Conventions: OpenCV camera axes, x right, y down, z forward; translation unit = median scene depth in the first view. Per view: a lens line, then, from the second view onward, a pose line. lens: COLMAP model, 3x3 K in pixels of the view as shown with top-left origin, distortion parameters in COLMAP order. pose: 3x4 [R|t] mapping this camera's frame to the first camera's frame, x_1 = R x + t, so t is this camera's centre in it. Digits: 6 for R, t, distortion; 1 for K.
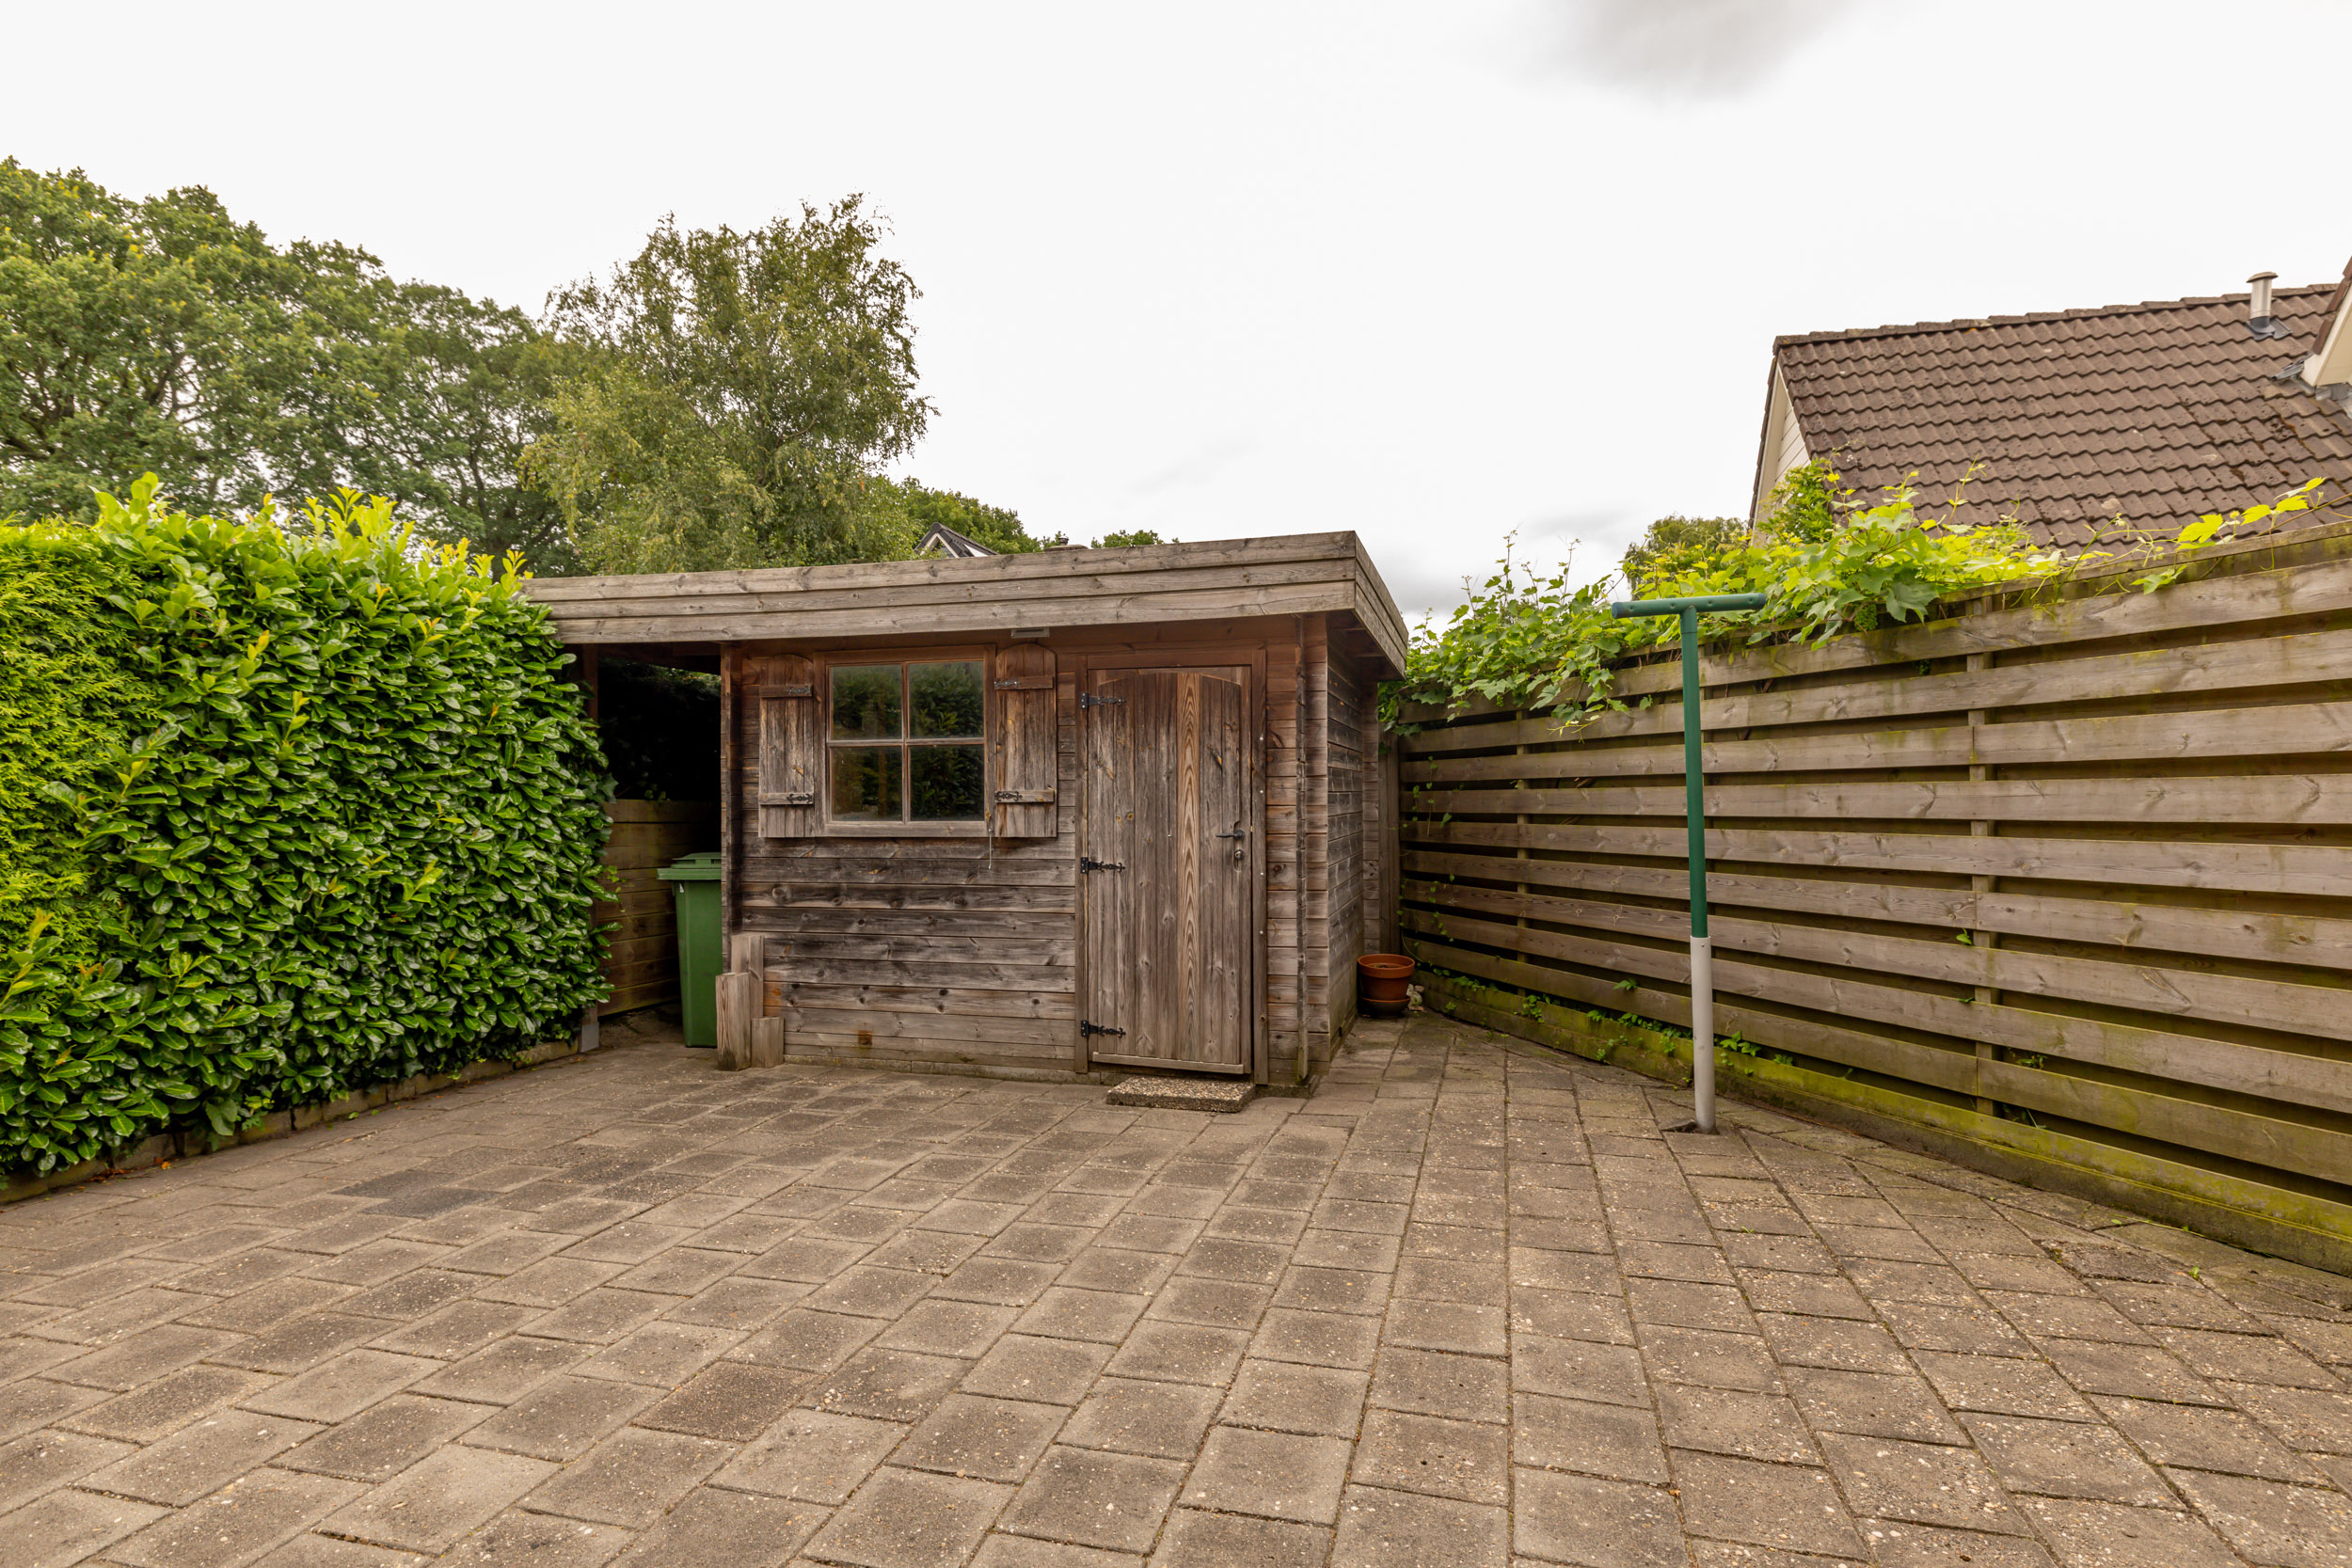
lens RADIAL K [[1177.0, 0, 1184.6], [0, 1177.0, 793.3], [0, 0, 1]] dist [0.007708, -0.002425]
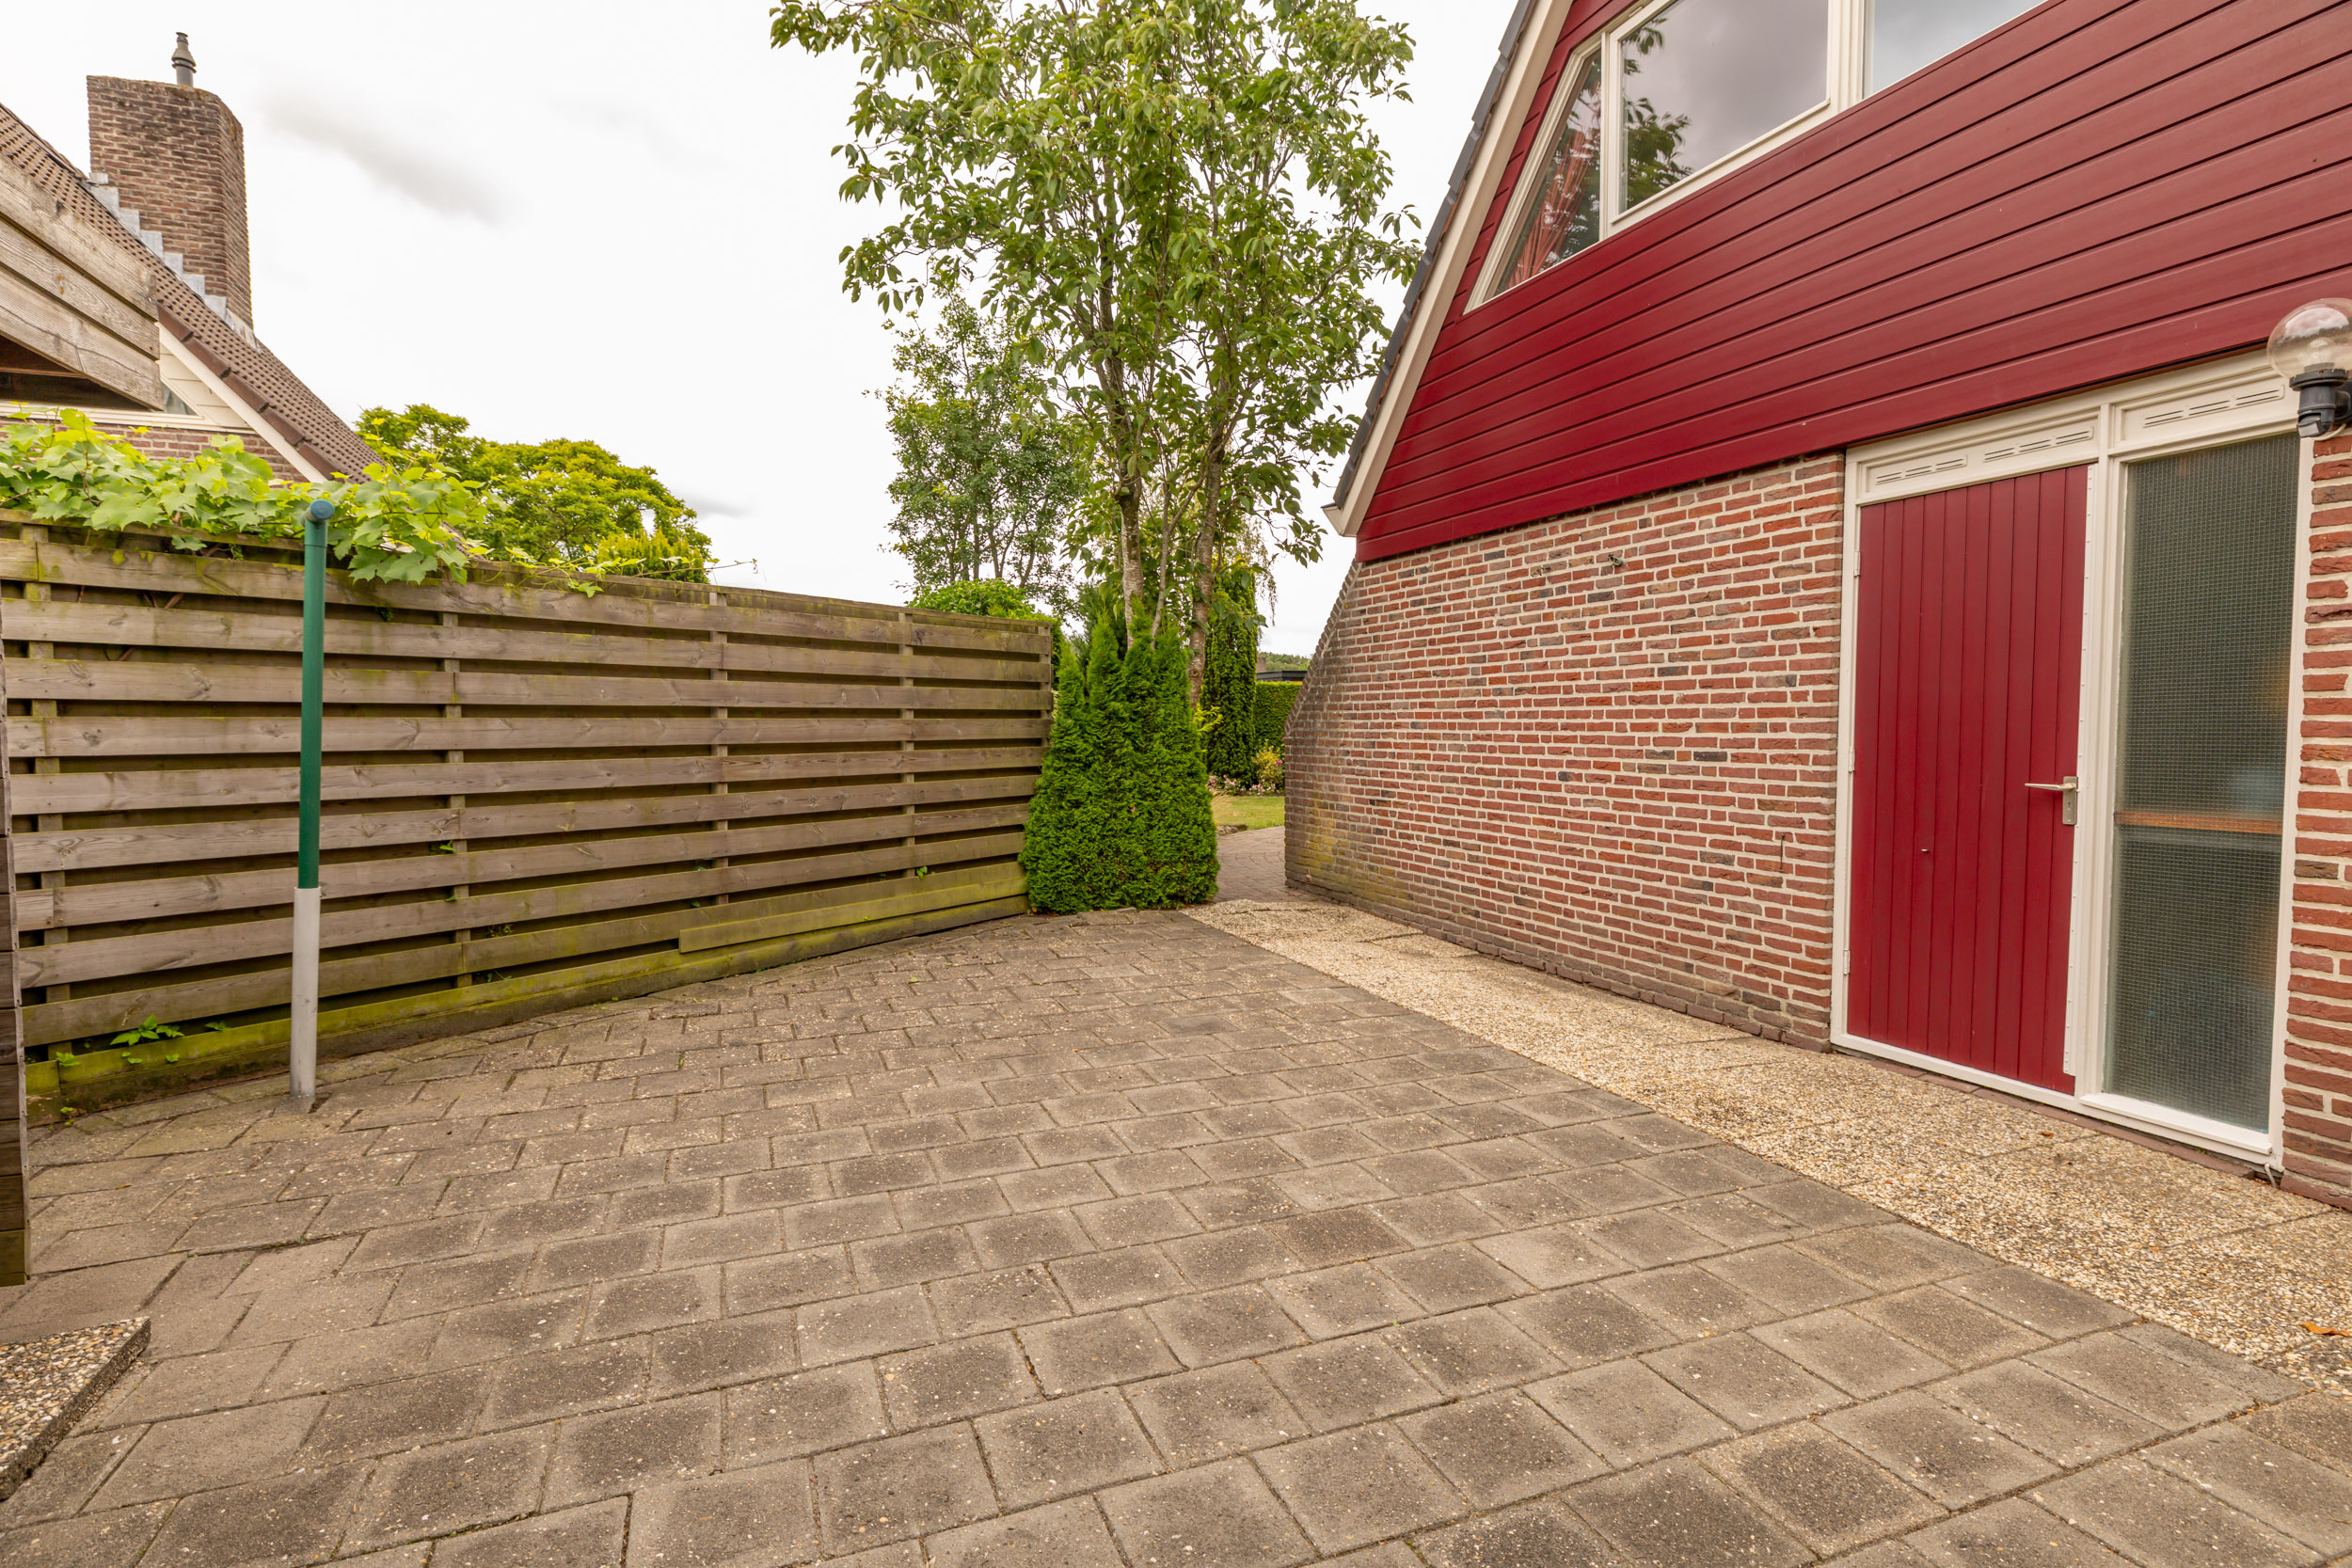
lens RADIAL K [[1177.0, 0, 1184.6], [0, 1177.0, 793.3], [0, 0, 1]] dist [0.007708, -0.002425]
pose [[-0.591763, -0.043262, 0.804950, -0.627591], [-0.001873, 0.998630, 0.052294, 0.001945], [-0.806110, 0.029438, -0.591033, 0.924052]]
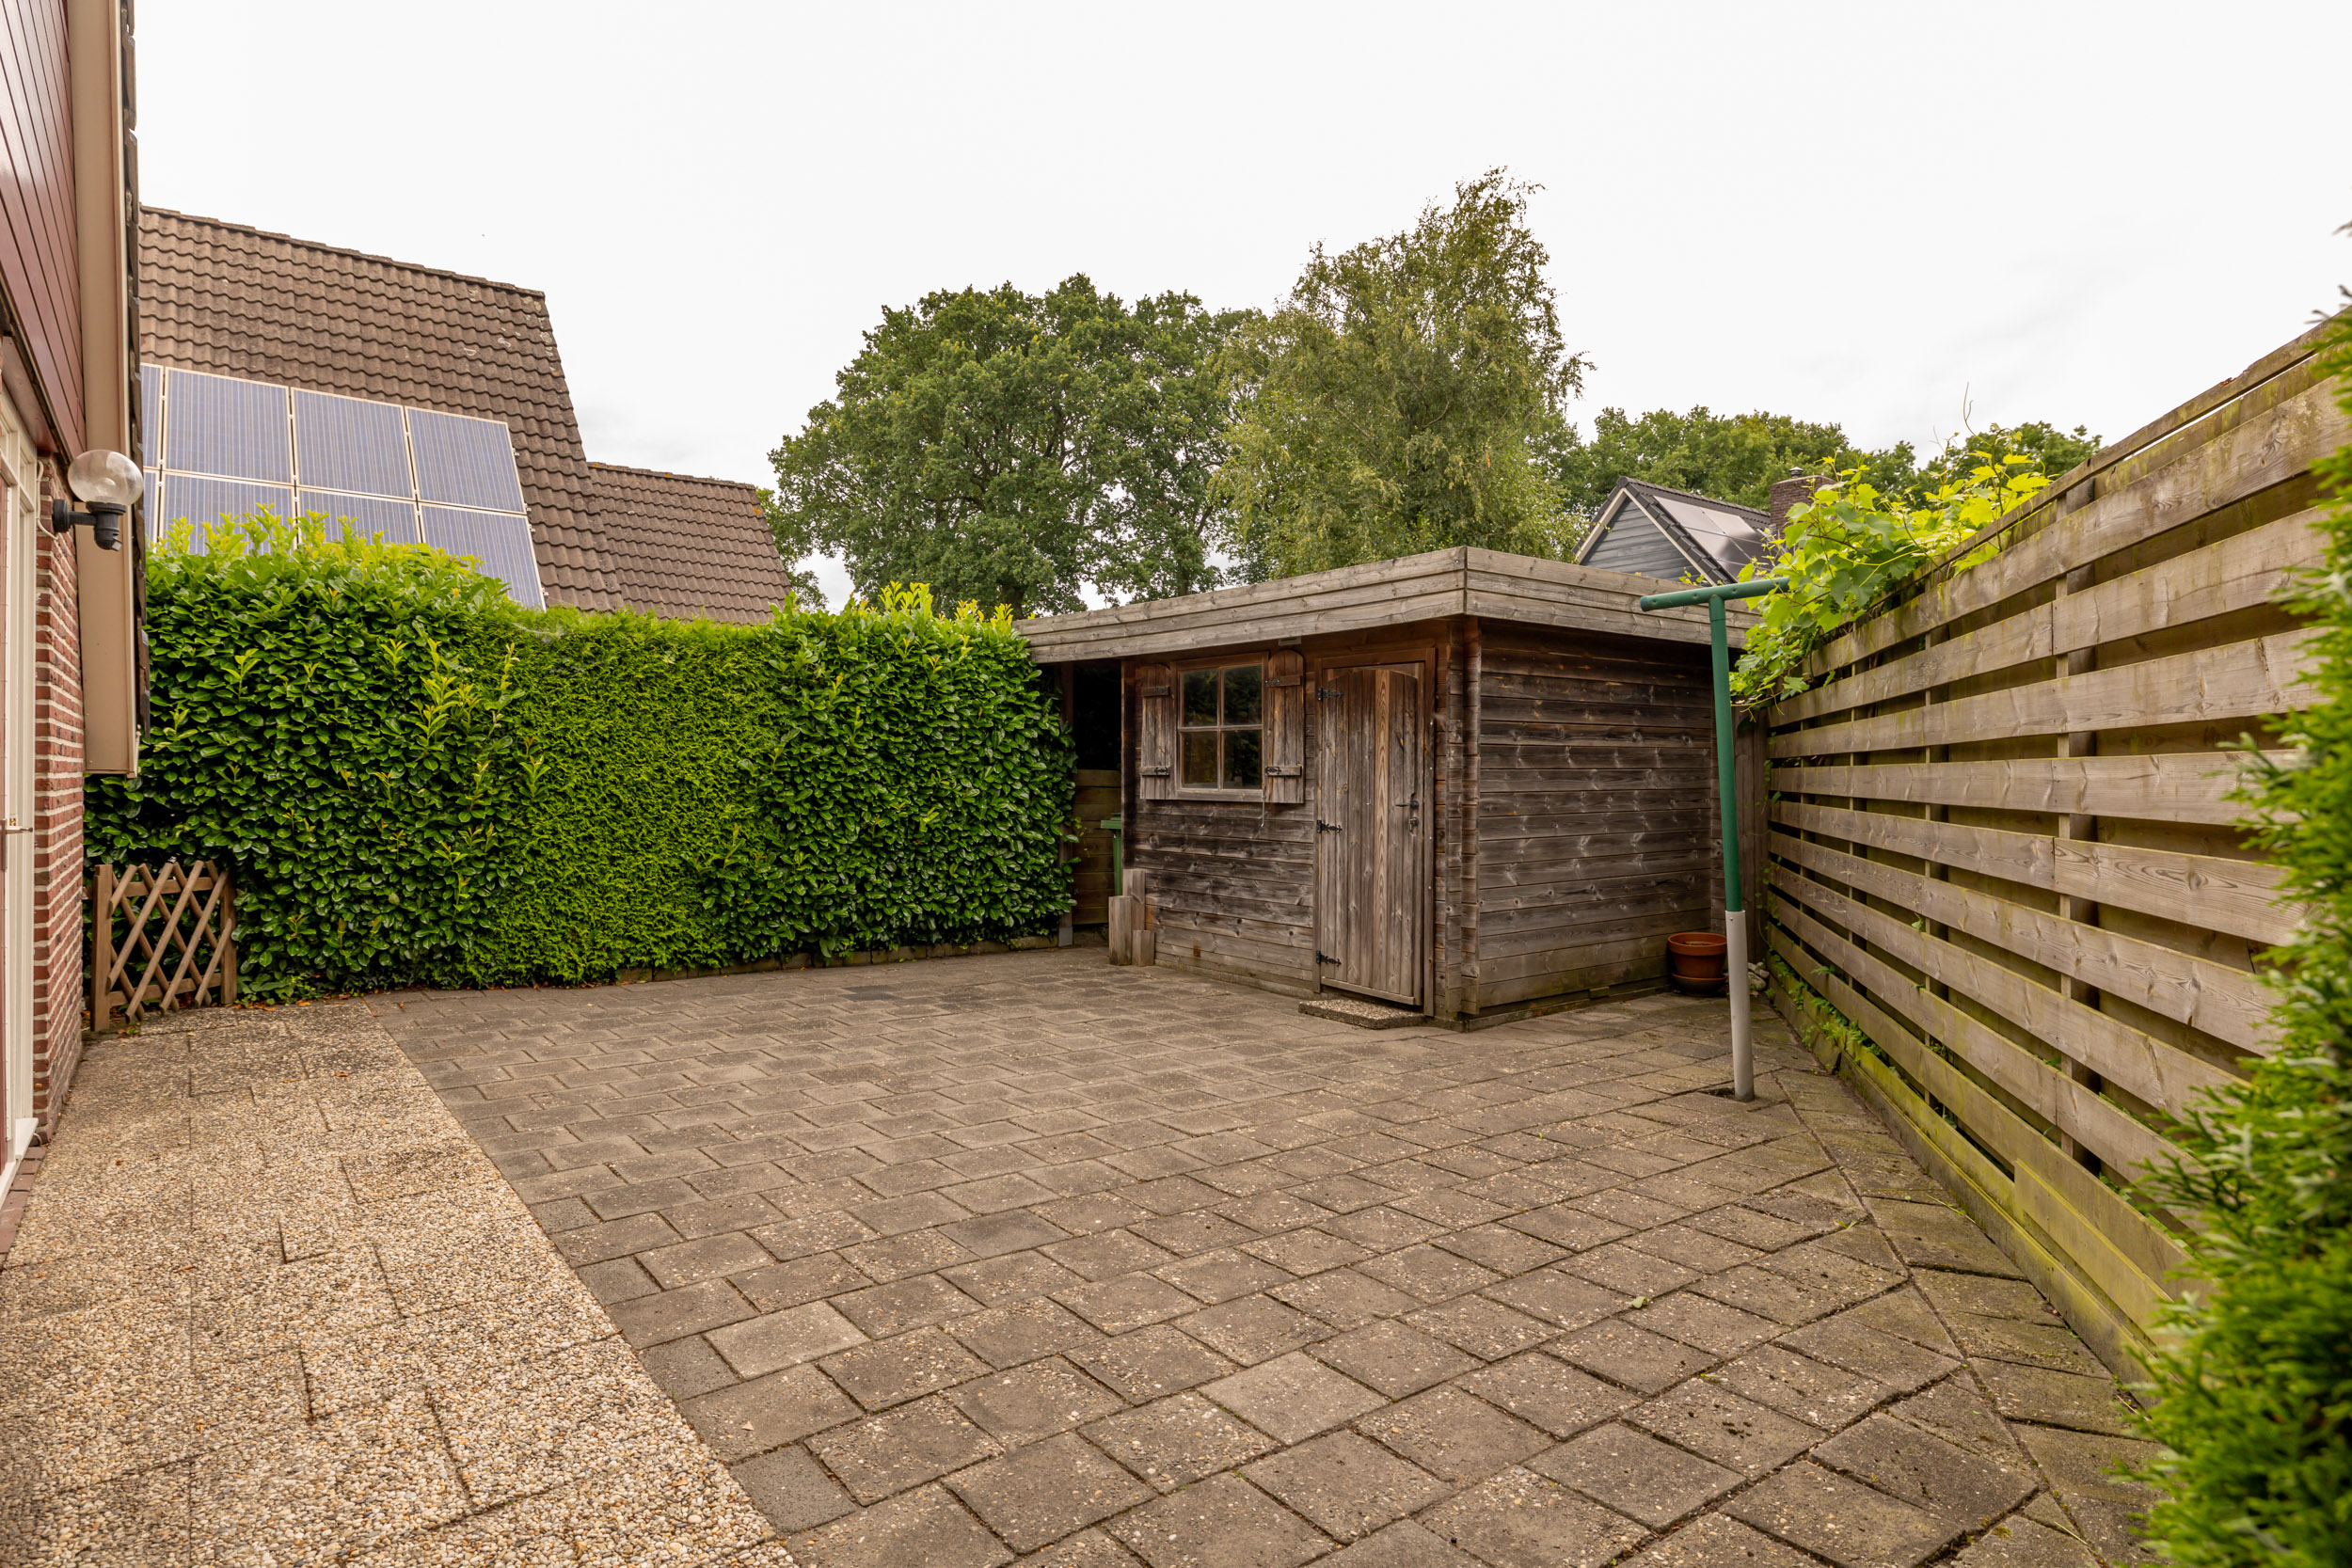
lens RADIAL K [[1300.9, 0, 1168.3], [0, 1300.9, 783.2], [0, 0, 1]] dist [0.005622, 0.000286]
pose [[0.787521, 0.014885, -0.616109, 0.700923], [-0.005156, 0.999832, 0.017565, -0.008621], [0.616267, -0.010657, 0.787465, -0.198873]]
